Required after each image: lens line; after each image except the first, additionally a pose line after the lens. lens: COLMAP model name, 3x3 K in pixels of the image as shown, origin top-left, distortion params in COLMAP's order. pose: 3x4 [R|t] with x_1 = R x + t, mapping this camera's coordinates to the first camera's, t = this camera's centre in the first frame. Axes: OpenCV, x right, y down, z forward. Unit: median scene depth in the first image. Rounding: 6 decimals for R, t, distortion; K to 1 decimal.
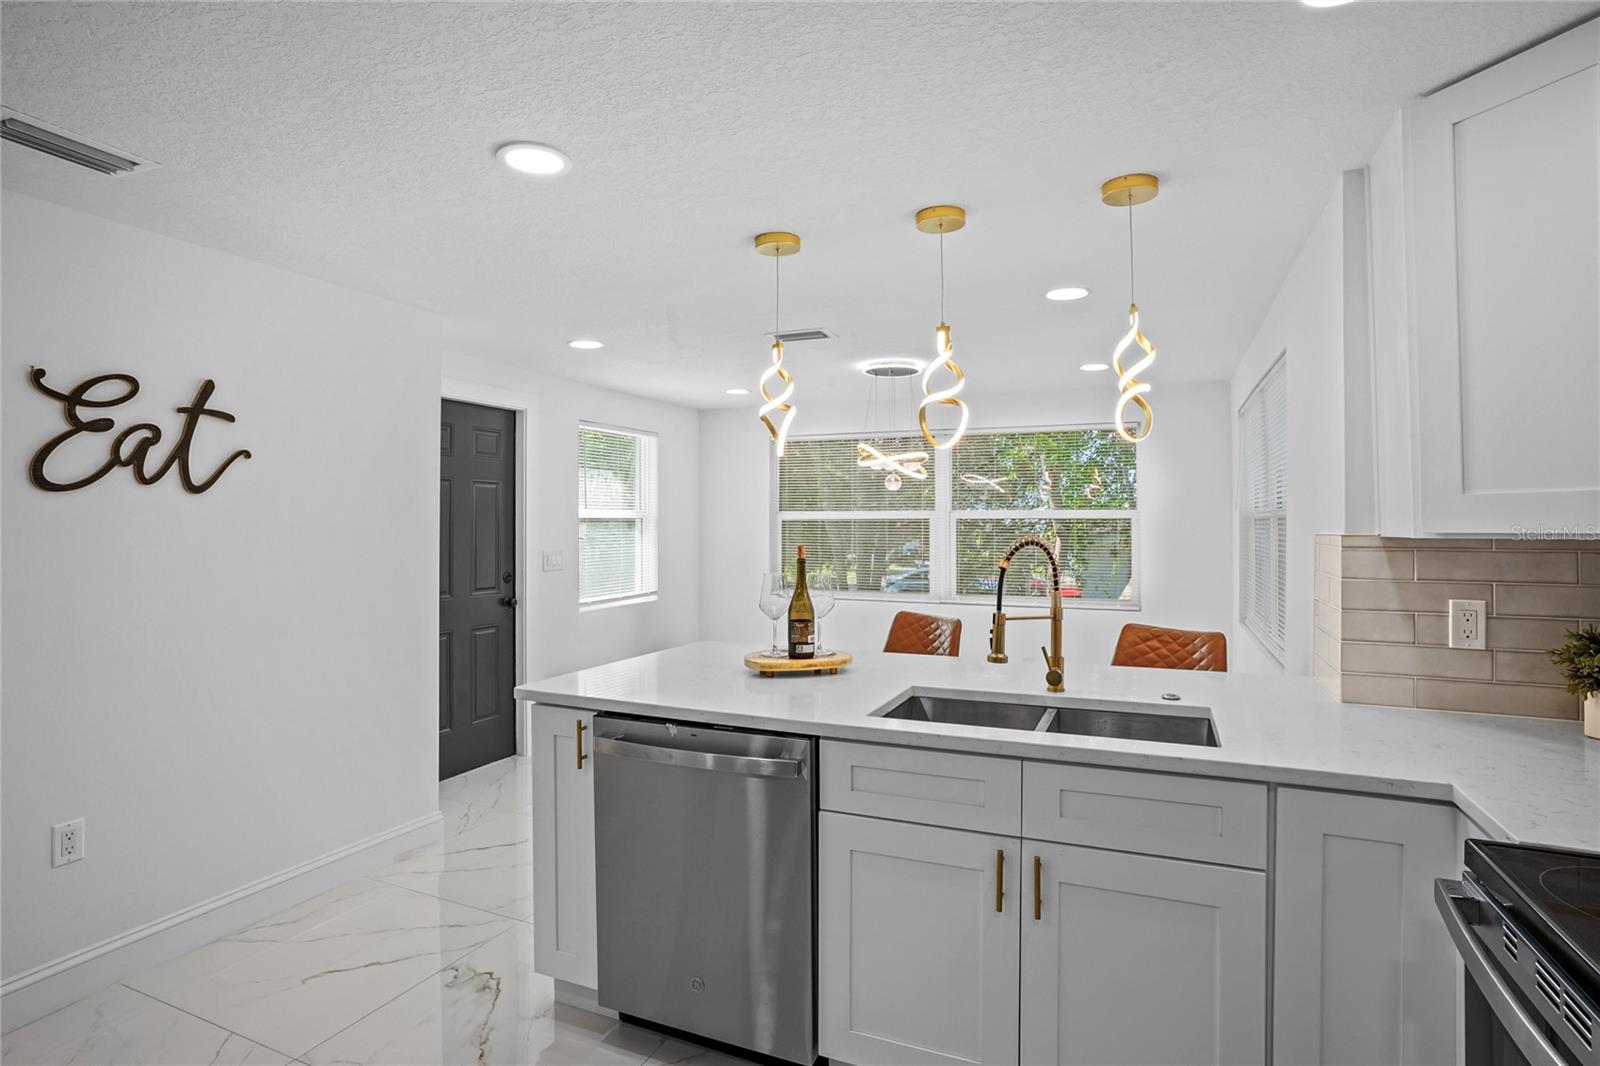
lens RADIAL K [[820.5, 0, 800.0], [0, 820.5, 533.0], [0, 0, 1]] dist [-0.025607, -0.000043]
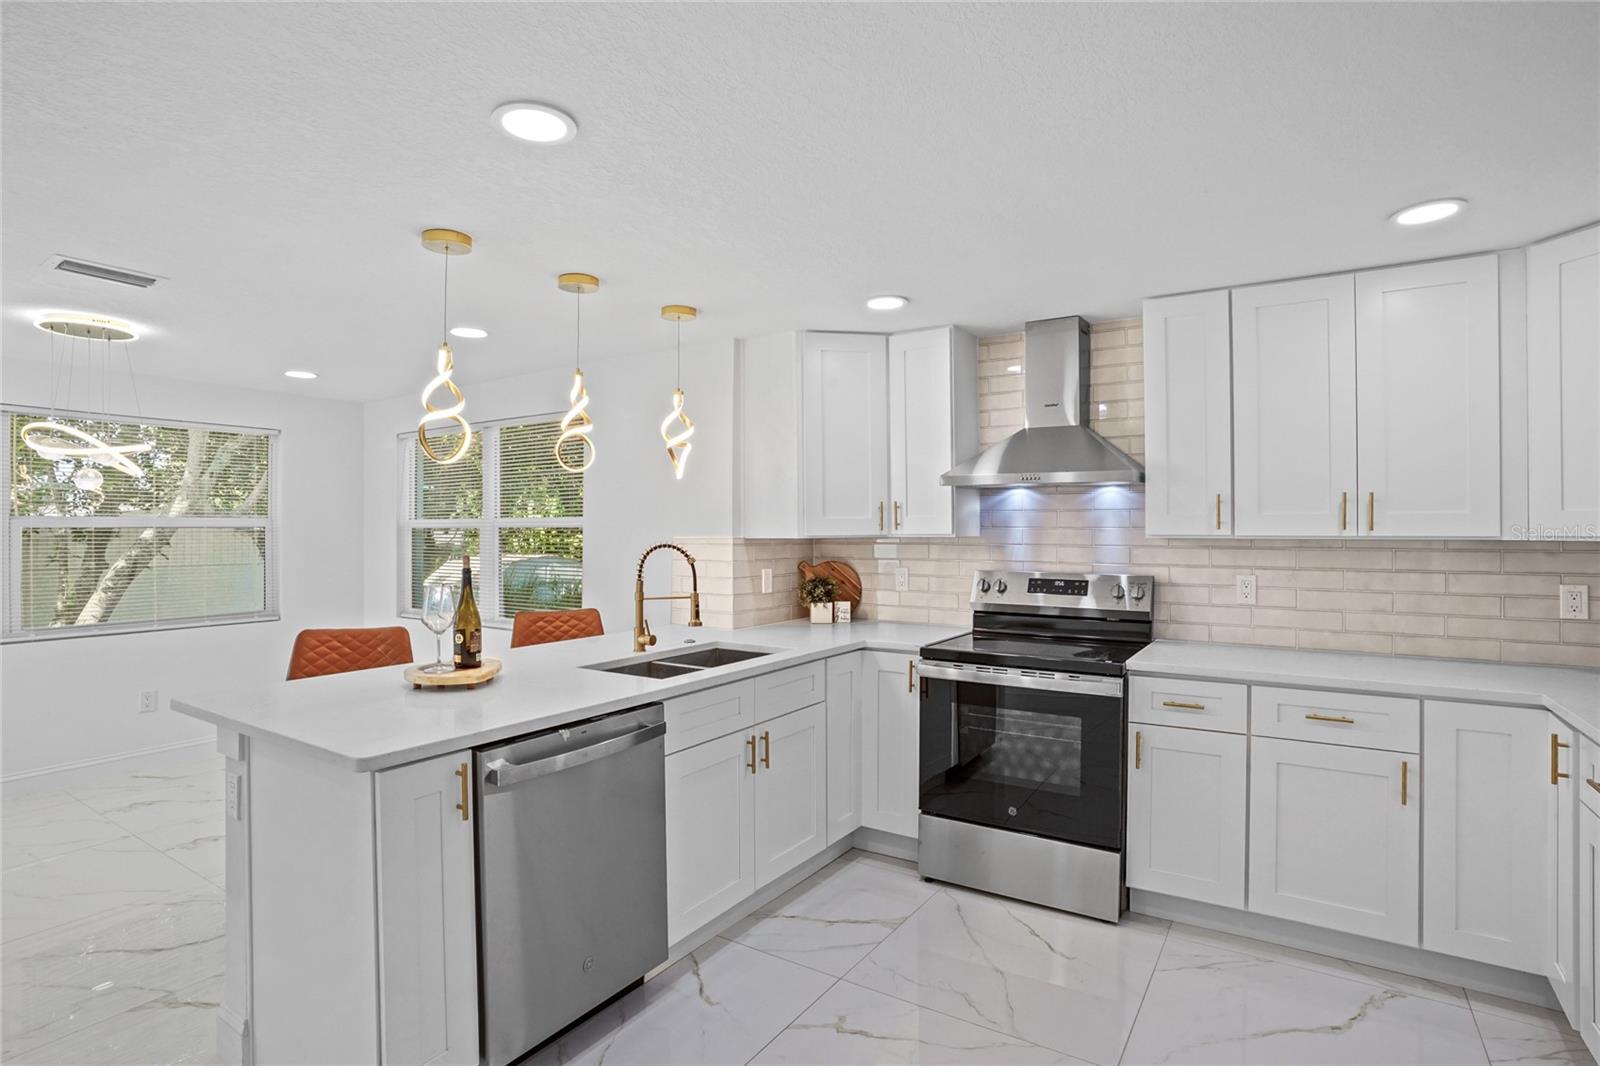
lens RADIAL K [[806.1, 0, 800.0], [0, 806.1, 533.0], [0, 0, 1]] dist [-0.066663, 0.035734]
pose [[0.181536, -0.006736, 0.983361, -1.104905], [0.014765, 0.999882, 0.004124, -0.013920], [-0.983273, 0.013771, 0.181614, 0.526608]]
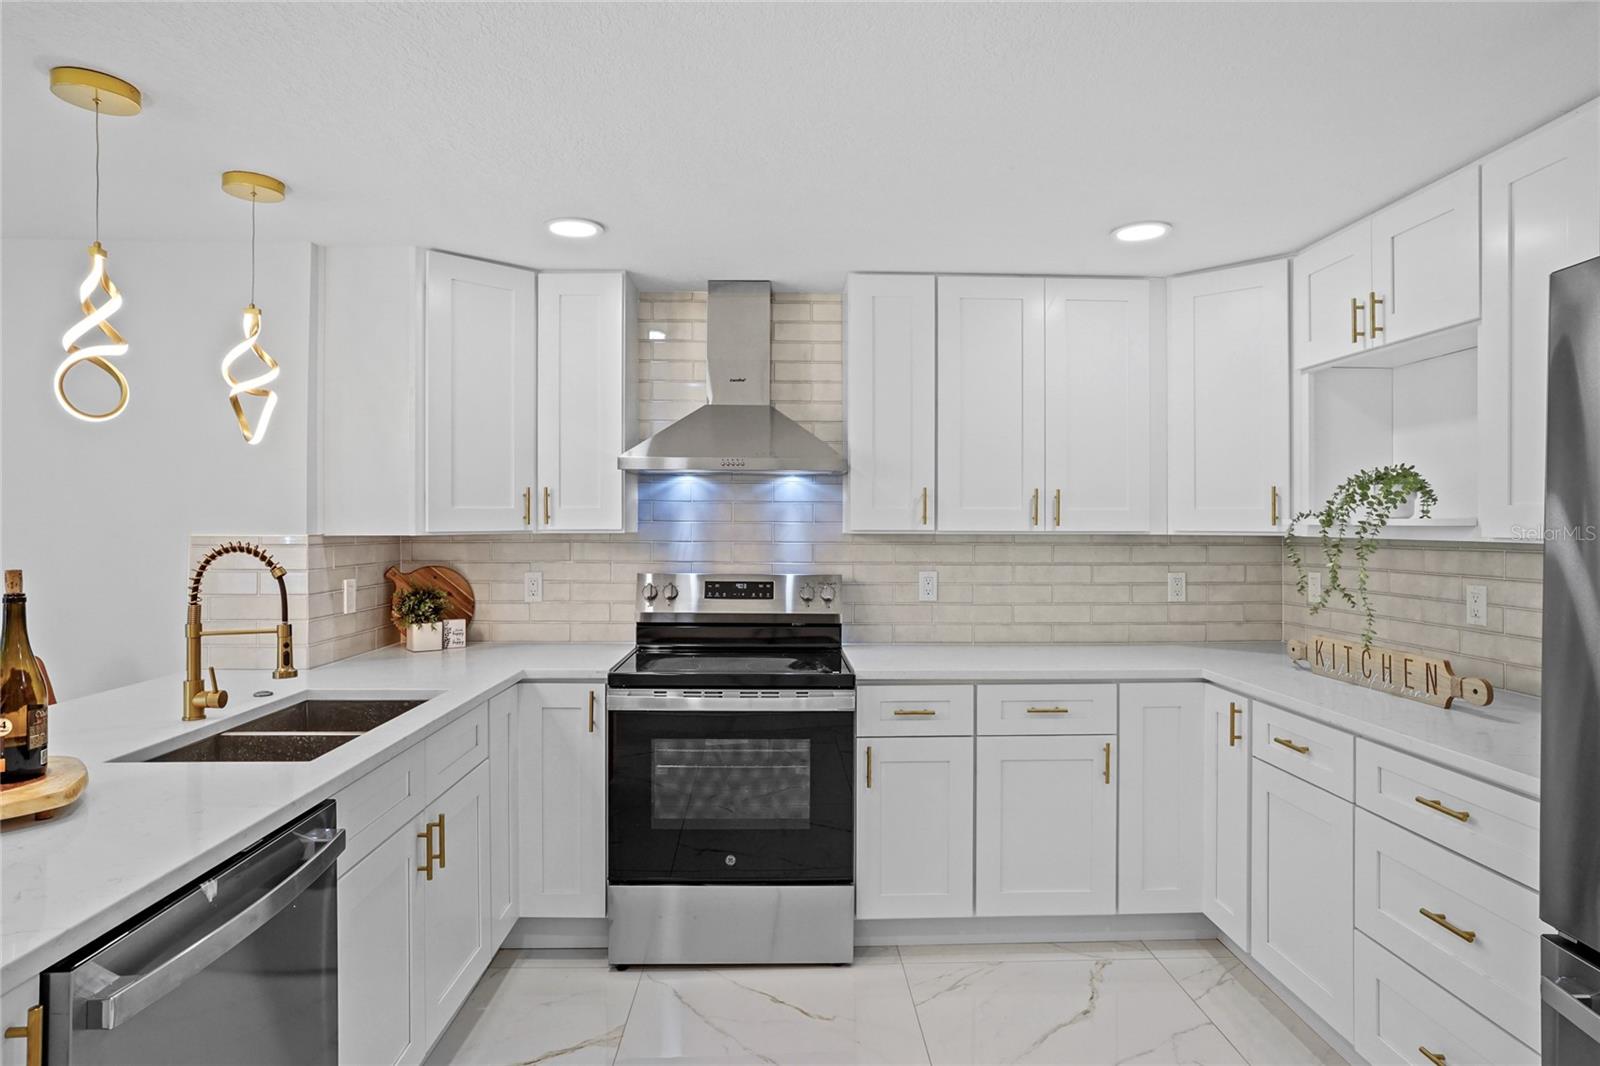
lens RADIAL K [[919.1, 0, 804.5], [0, 919.1, 521.1], [0, 0, 1]] dist [-0.061942, 0.065386]
pose [[-0.401311, -0.001525, 0.915941, -0.929155], [0.009582, 0.999937, 0.005863, -0.020597], [-0.915892, 0.011129, -0.401271, 0.870339]]
